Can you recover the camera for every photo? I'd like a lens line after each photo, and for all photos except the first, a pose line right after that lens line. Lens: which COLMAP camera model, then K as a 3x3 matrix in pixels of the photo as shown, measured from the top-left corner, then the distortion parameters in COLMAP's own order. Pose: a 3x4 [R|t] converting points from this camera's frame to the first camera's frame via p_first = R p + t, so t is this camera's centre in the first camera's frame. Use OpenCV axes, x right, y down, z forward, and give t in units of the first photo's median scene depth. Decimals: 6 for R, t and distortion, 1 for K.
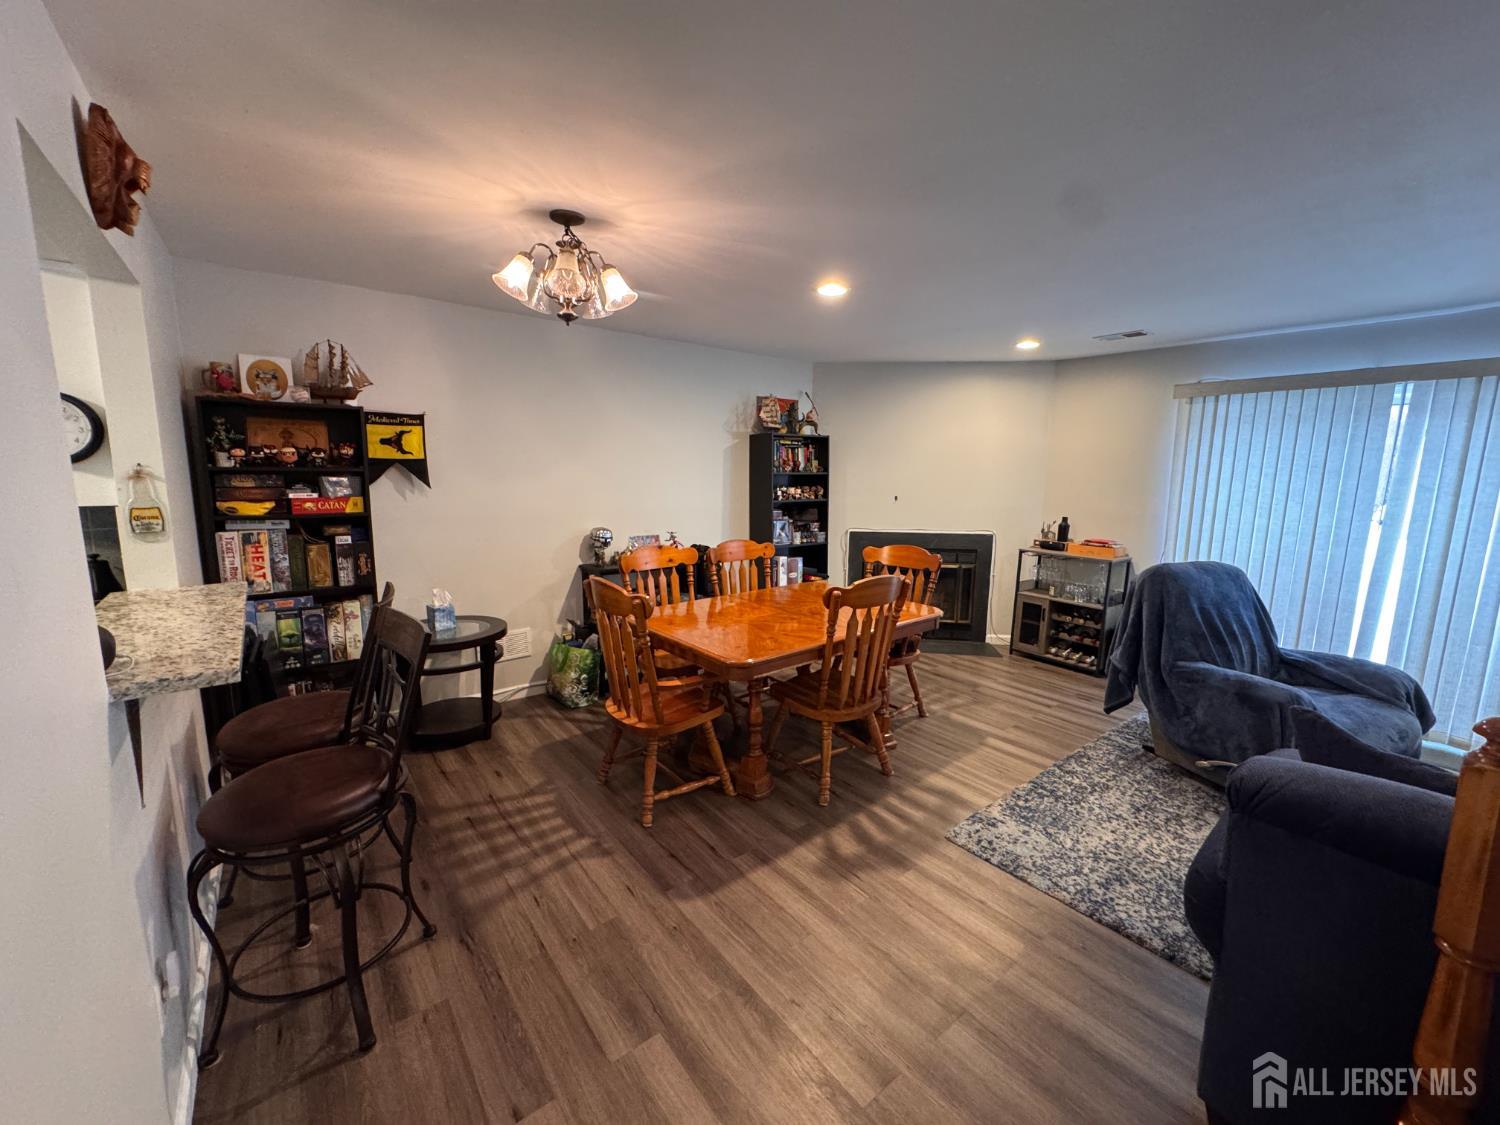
lens RADIAL K [[602.3, 0, 750.0], [0, 602.3, 562.5], [0, 0, 1]] dist [-0.000732, -0.000102]
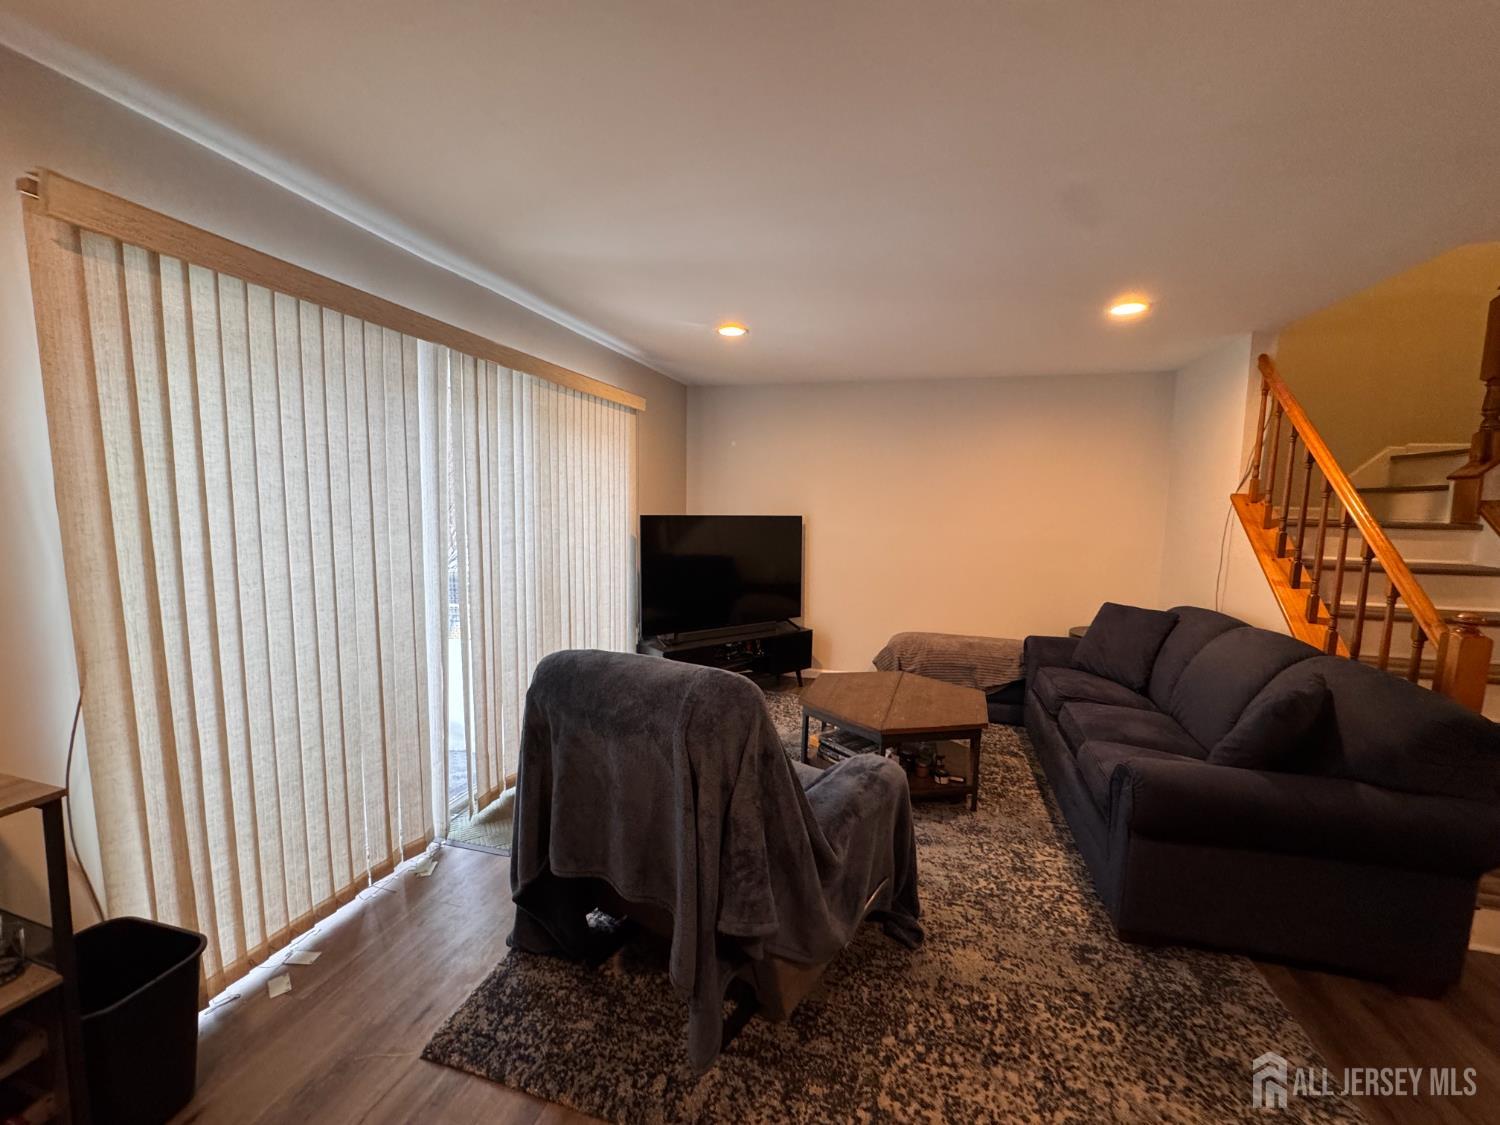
lens RADIAL K [[602.3, 0, 750.0], [0, 602.3, 562.5], [0, 0, 1]] dist [-0.000732, -0.000102]
pose [[-0.581336, -0.122061, 0.804456, 0.356345], [0.091974, 0.972489, 0.214021, -0.203973], [-0.808449, 0.198407, -0.554116, 1.379601]]
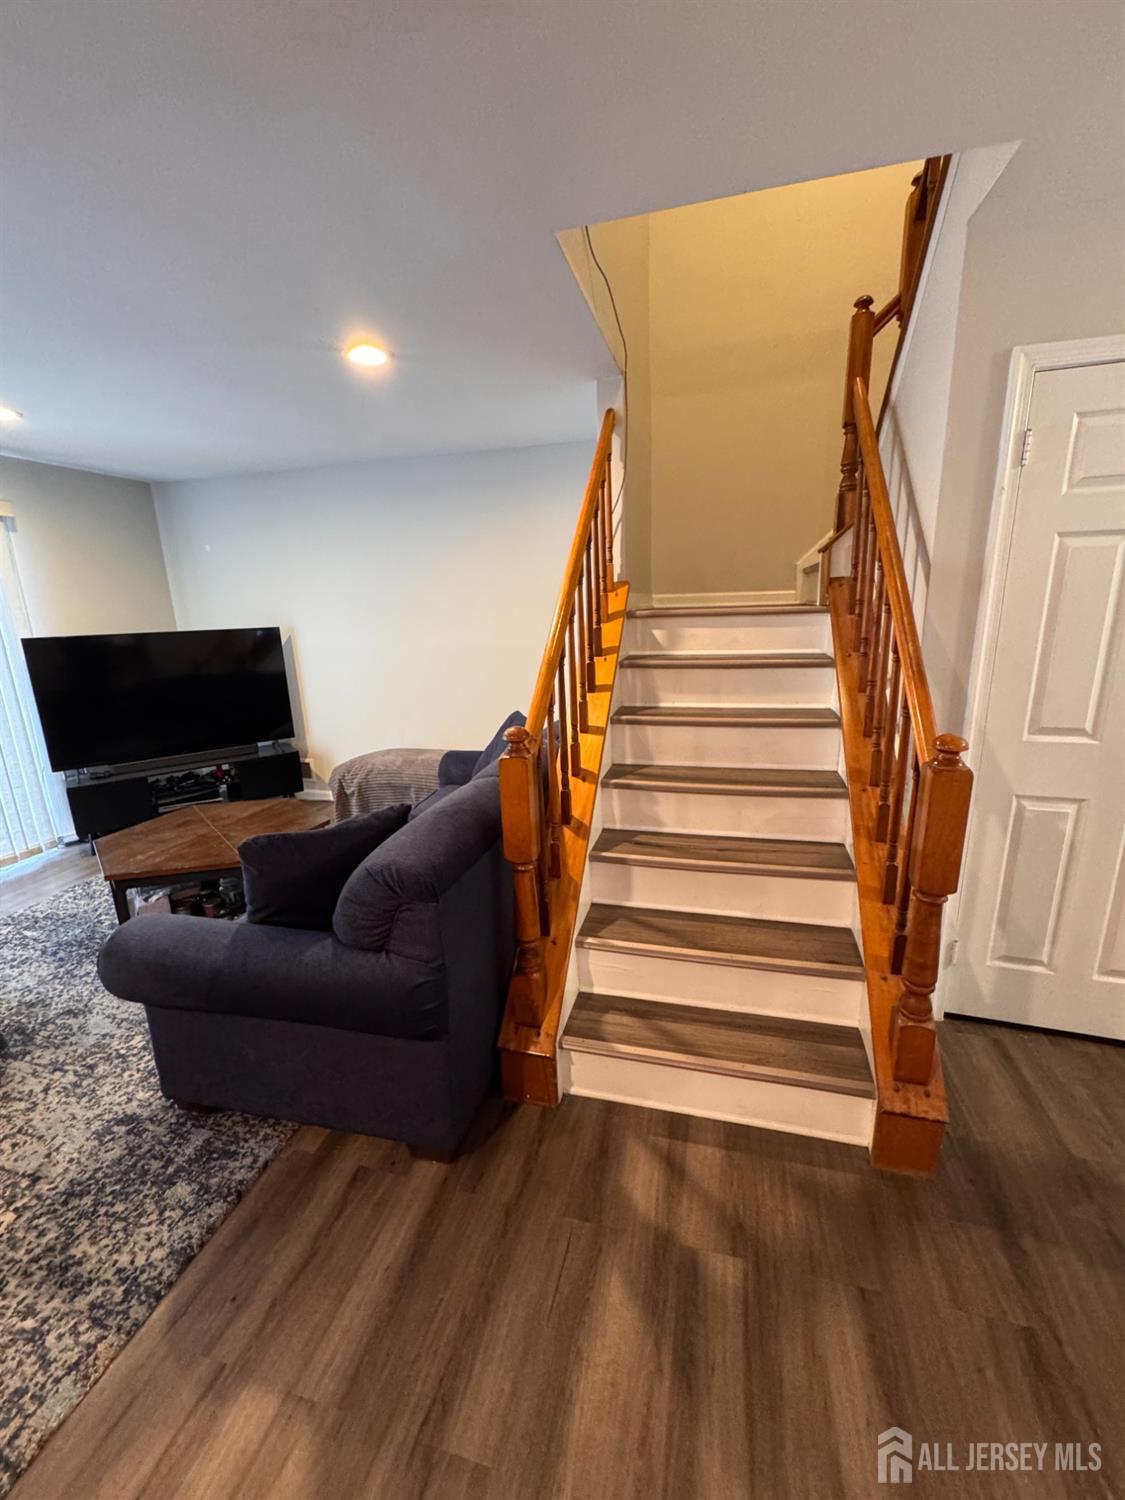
lens RADIAL K [[602.3, 0, 562.5], [0, 602.3, 750.0], [0, 0, 1]] dist [-0.000732, -0.000102]
pose [[-0.593901, -0.203281, 0.778433, -0.057265], [0.139321, 0.926950, 0.348359, -0.093248], [-0.792383, 0.315343, -0.522195, 0.589319]]
